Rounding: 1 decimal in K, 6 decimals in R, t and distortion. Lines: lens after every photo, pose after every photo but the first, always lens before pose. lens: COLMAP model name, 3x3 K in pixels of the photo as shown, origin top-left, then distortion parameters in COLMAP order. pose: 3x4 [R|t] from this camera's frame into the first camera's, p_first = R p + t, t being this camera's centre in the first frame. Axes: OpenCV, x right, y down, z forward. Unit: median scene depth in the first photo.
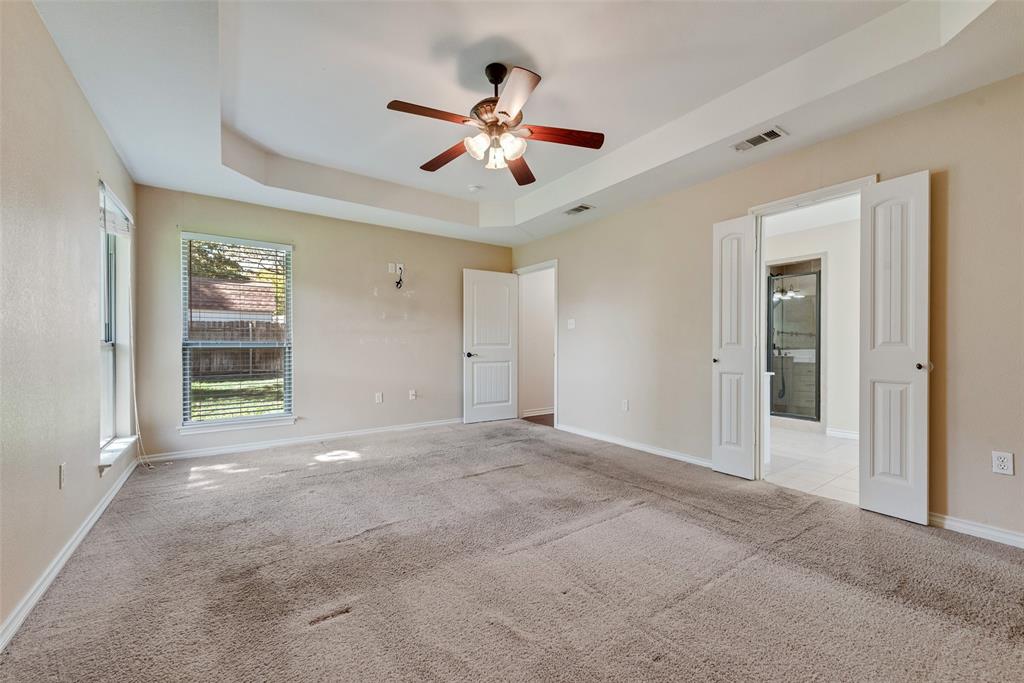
lens RADIAL K [[402.0, 0, 508.4], [0, 402.0, 346.4], [0, 0, 1]] dist [0.013577, -0.000125]
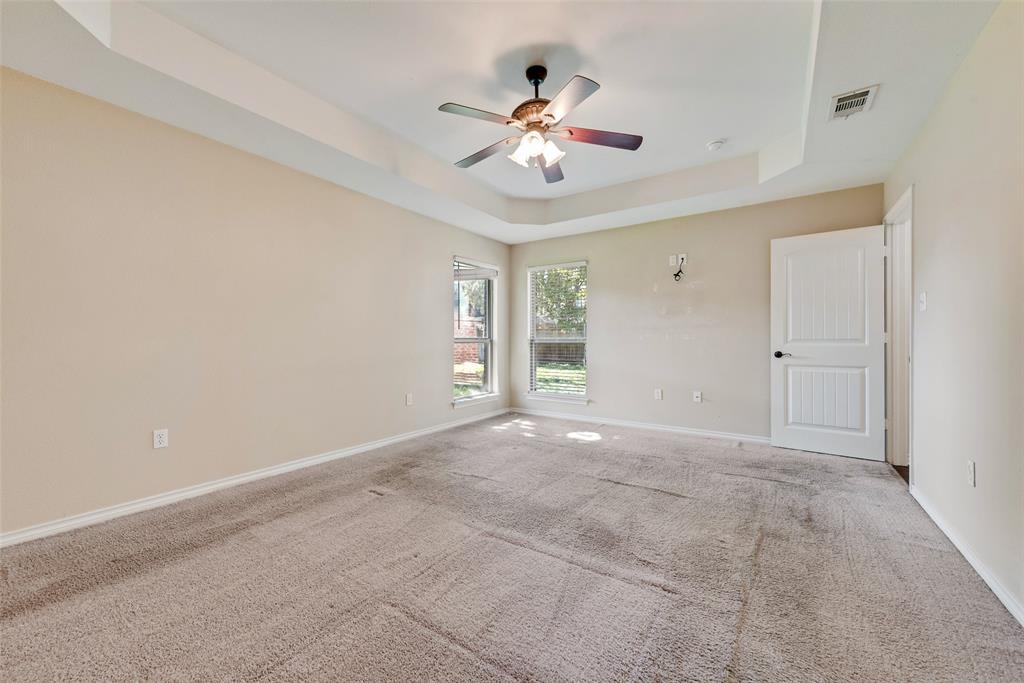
lens RADIAL K [[402.0, 0, 508.4], [0, 402.0, 338.1], [0, 0, 1]] dist [0.013577, -0.000125]
pose [[0.355438, -0.004986, -0.934687, 0.596810], [-0.005850, 0.999954, -0.007559, -0.001083], [0.934682, 0.008155, 0.355392, 0.381441]]
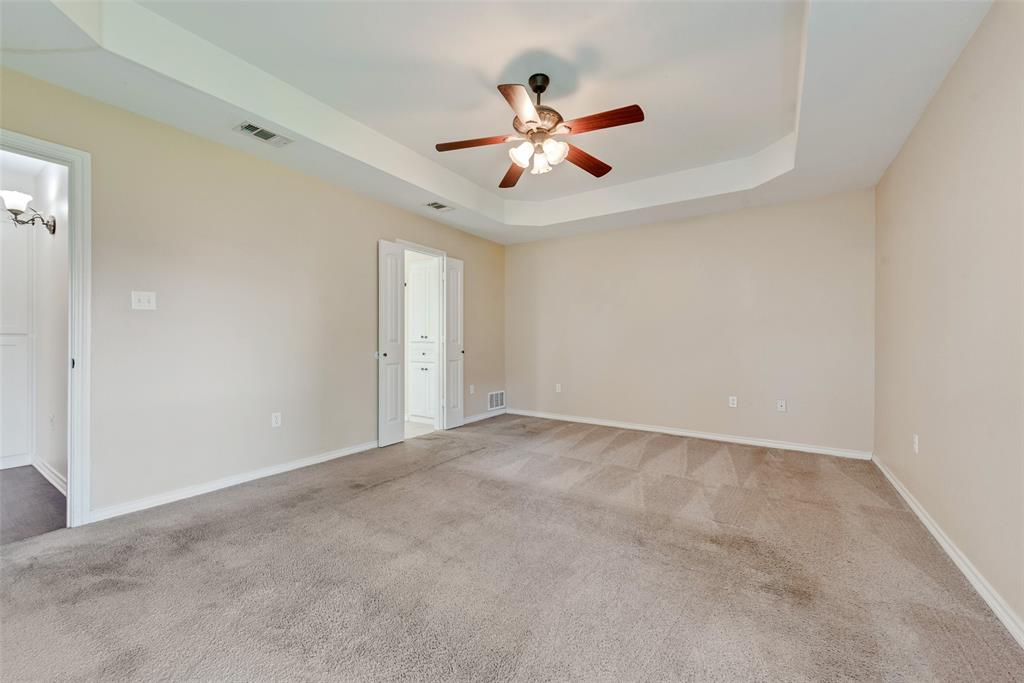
lens RADIAL K [[402.0, 0, 511.9], [0, 402.0, 345.7], [0, 0, 1]] dist [0.013577, -0.000125]
pose [[-0.374955, -0.010294, 0.926986, -0.650825], [0.000220, 0.999937, 0.011193, -0.004829], [-0.927043, 0.004401, -0.374929, 0.967588]]
